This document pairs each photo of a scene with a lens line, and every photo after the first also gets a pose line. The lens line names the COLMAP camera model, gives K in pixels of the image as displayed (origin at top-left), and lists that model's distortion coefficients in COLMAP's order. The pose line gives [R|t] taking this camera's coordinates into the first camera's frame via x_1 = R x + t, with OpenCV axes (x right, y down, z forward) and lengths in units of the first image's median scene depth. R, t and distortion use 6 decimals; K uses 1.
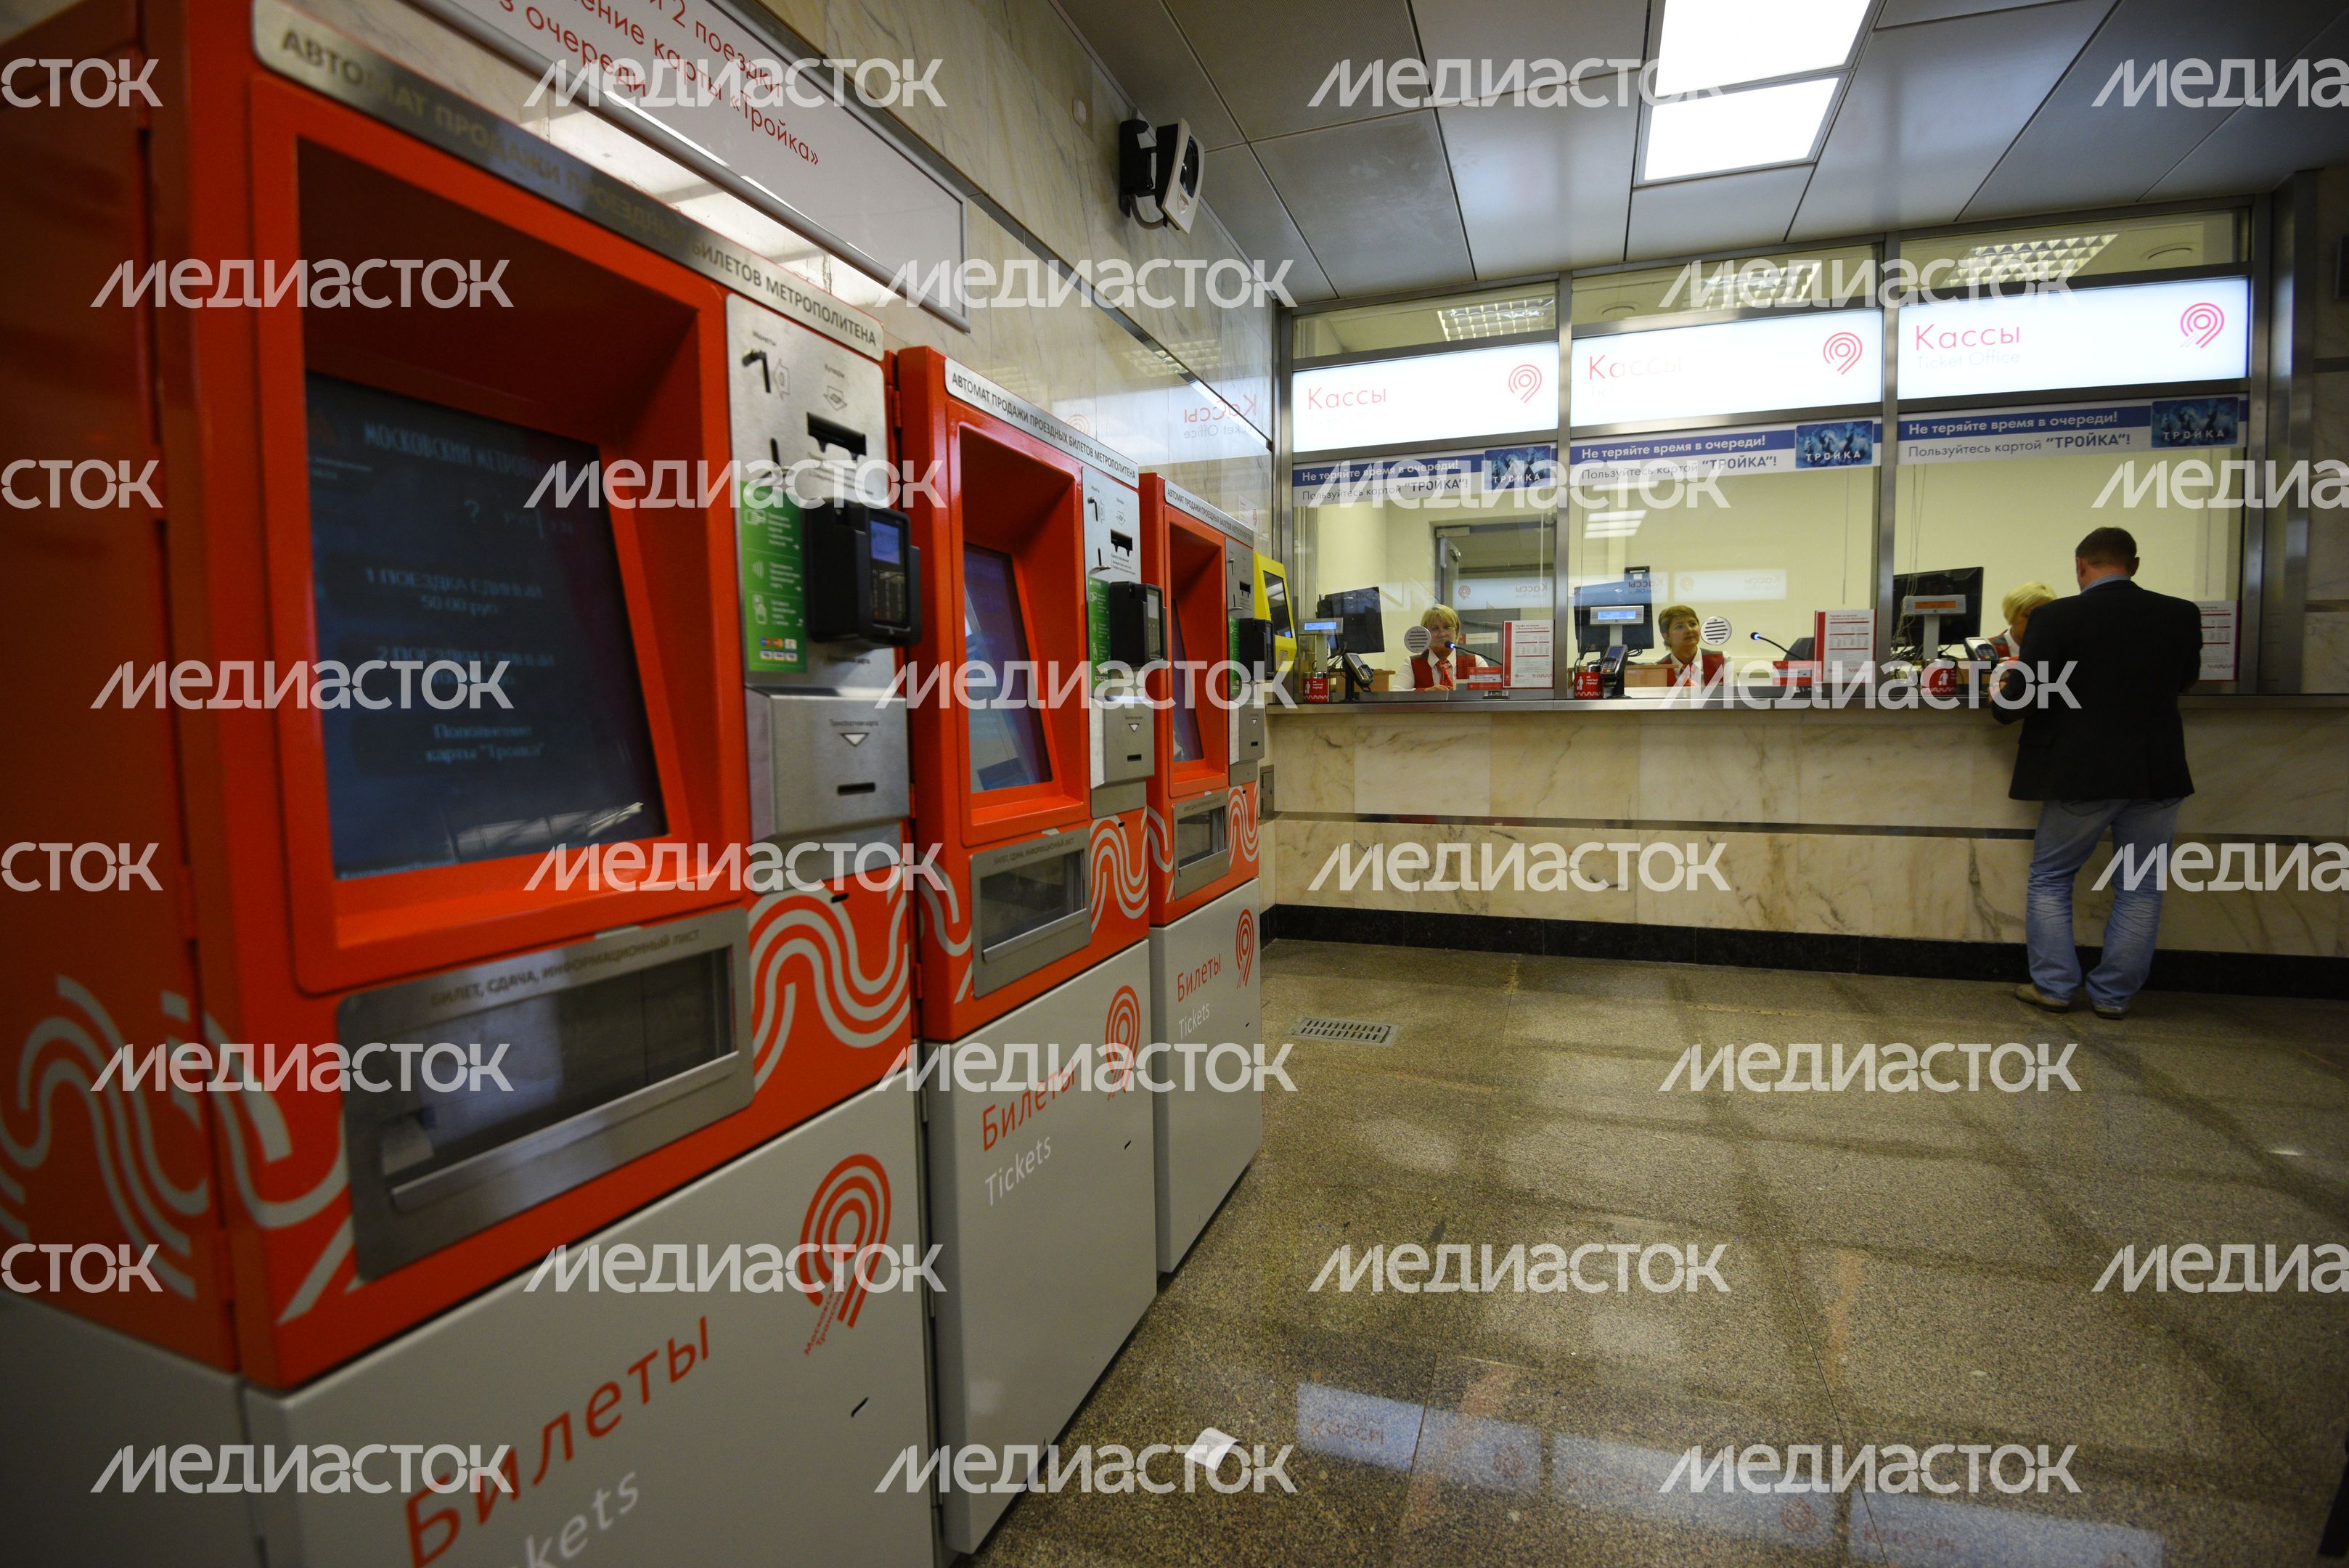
lens RADIAL K [[1089.1, 0, 1166.8], [0, 1089.1, 780.7], [0, 0, 1]] dist [-0.020785, -0.013024]
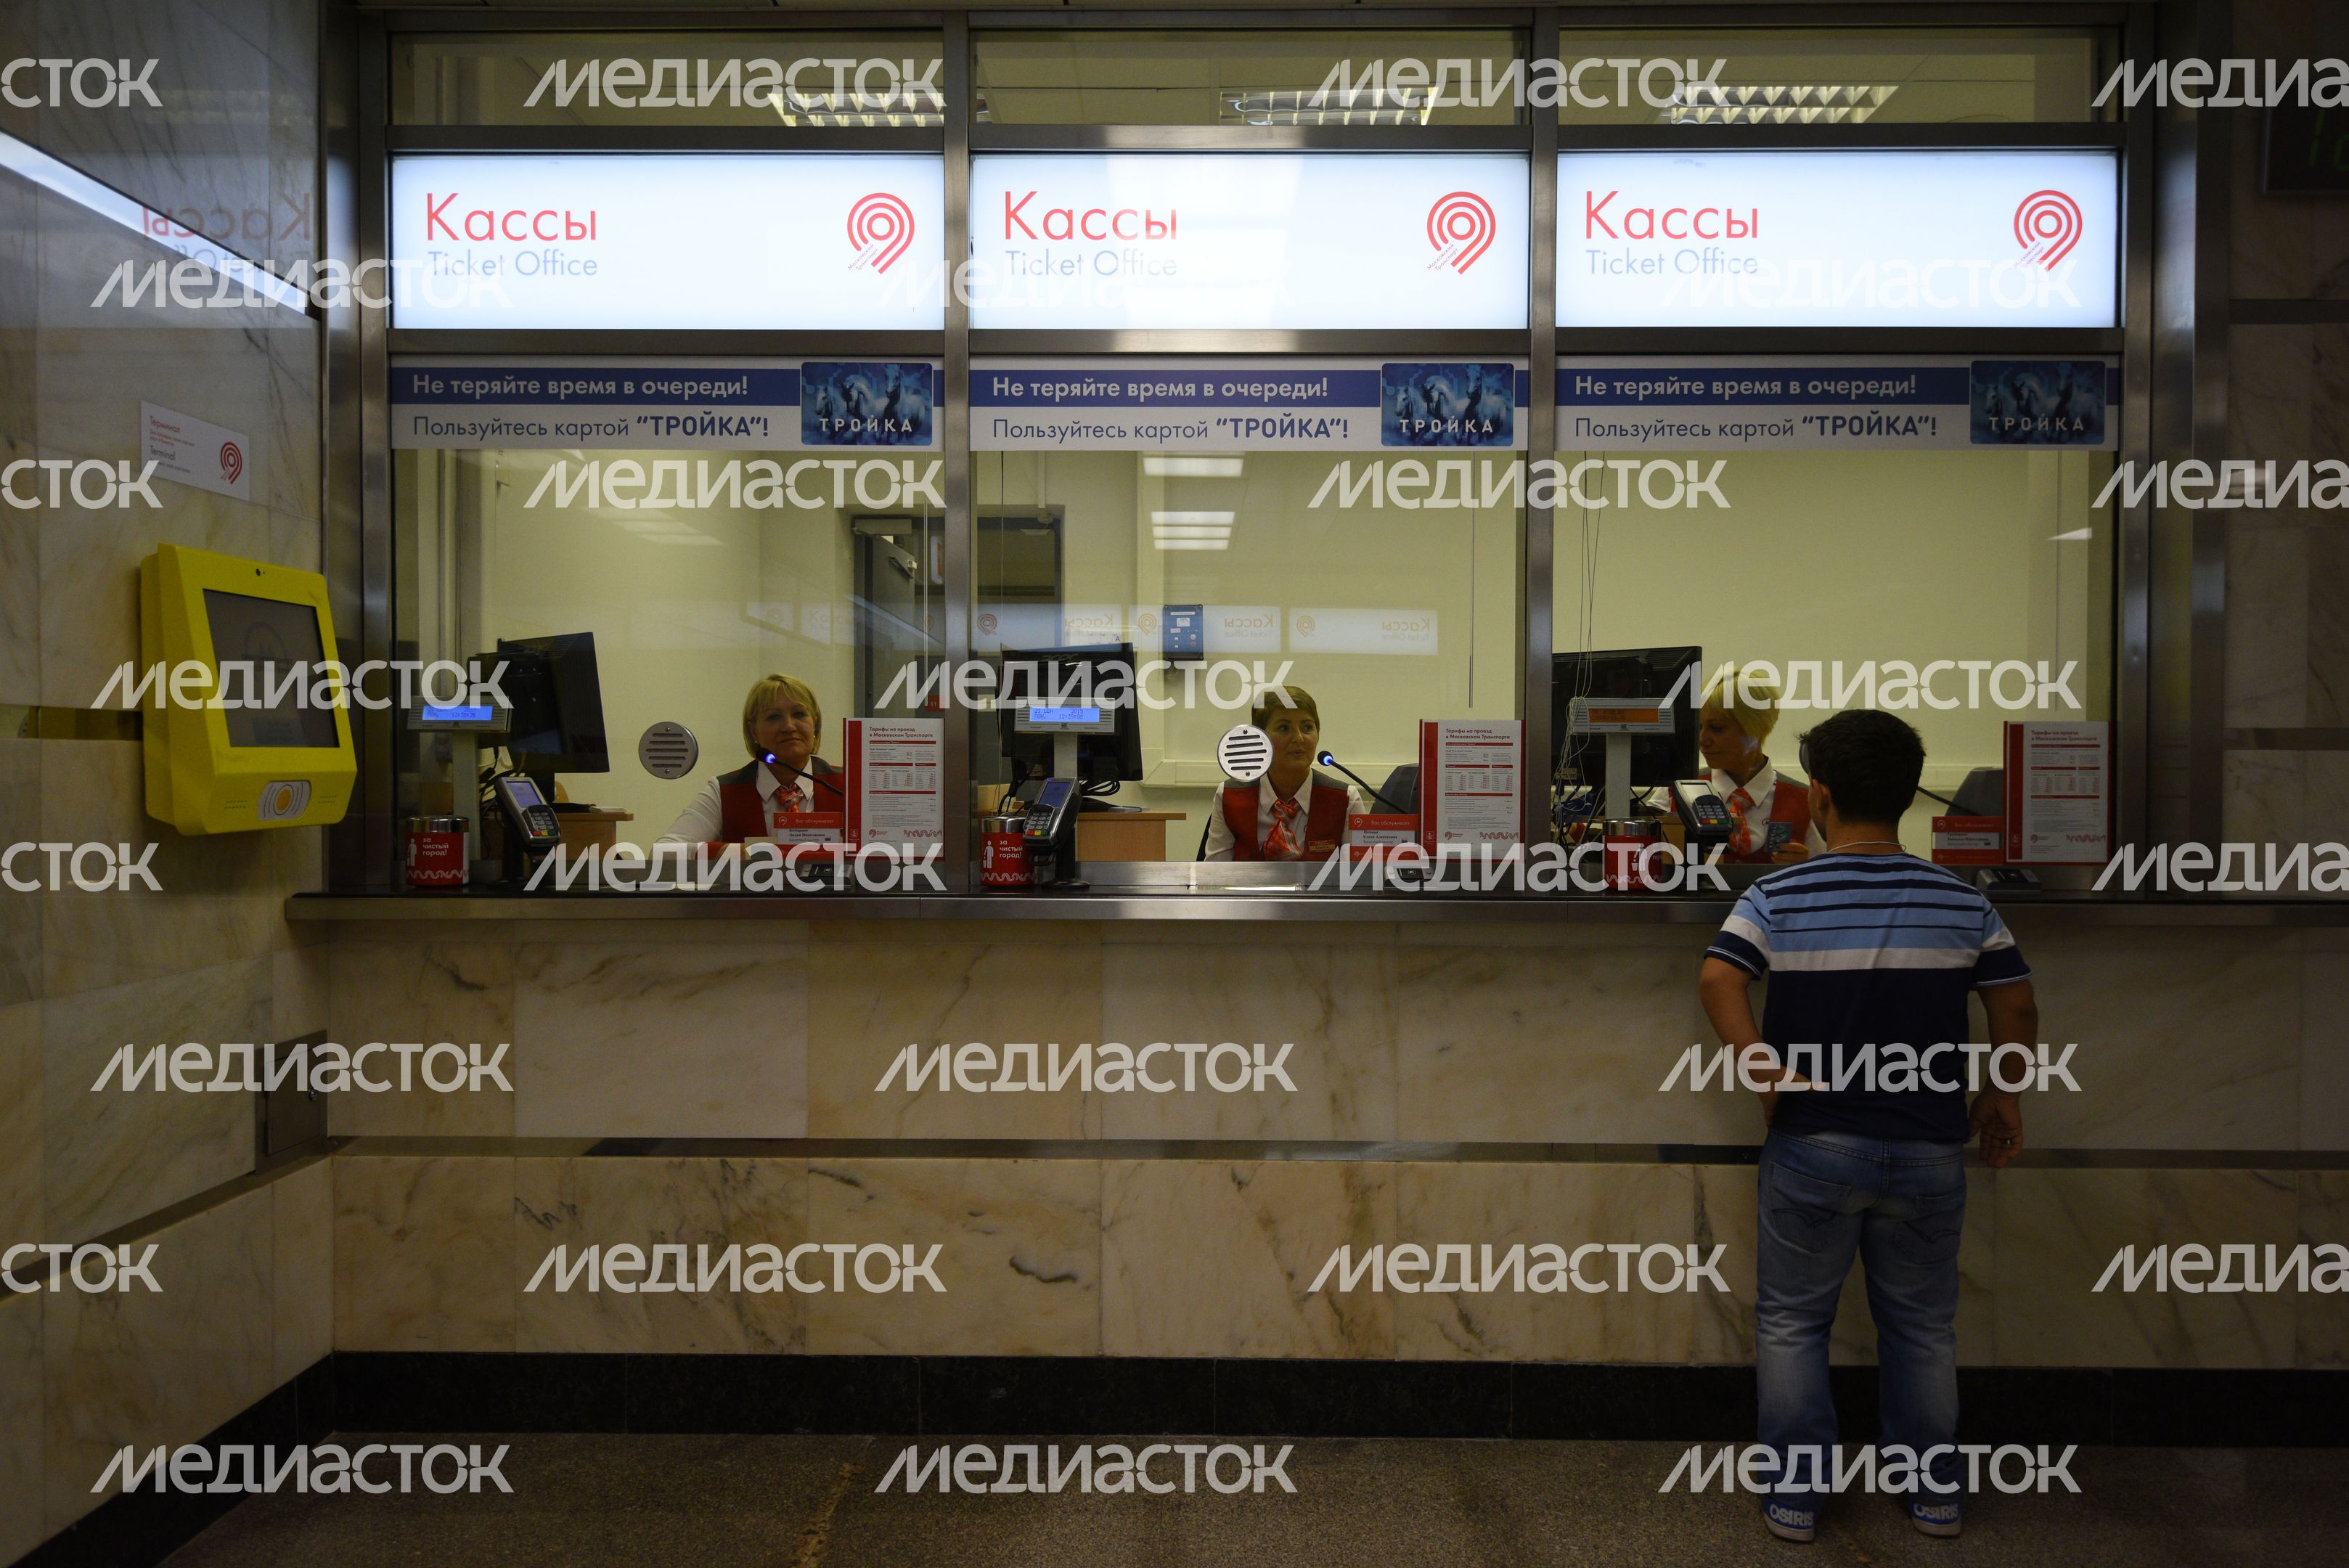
lens RADIAL K [[1602.0, 0, 1174.5], [0, 1602.0, 784.0], [0, 0, 1]] dist [0.040687, -0.003387]
pose [[0.942541, 0.010154, 0.333935, 0.235276], [0.010166, 0.998203, -0.059047, -0.083646], [-0.333934, 0.059049, 0.940745, 0.318892]]
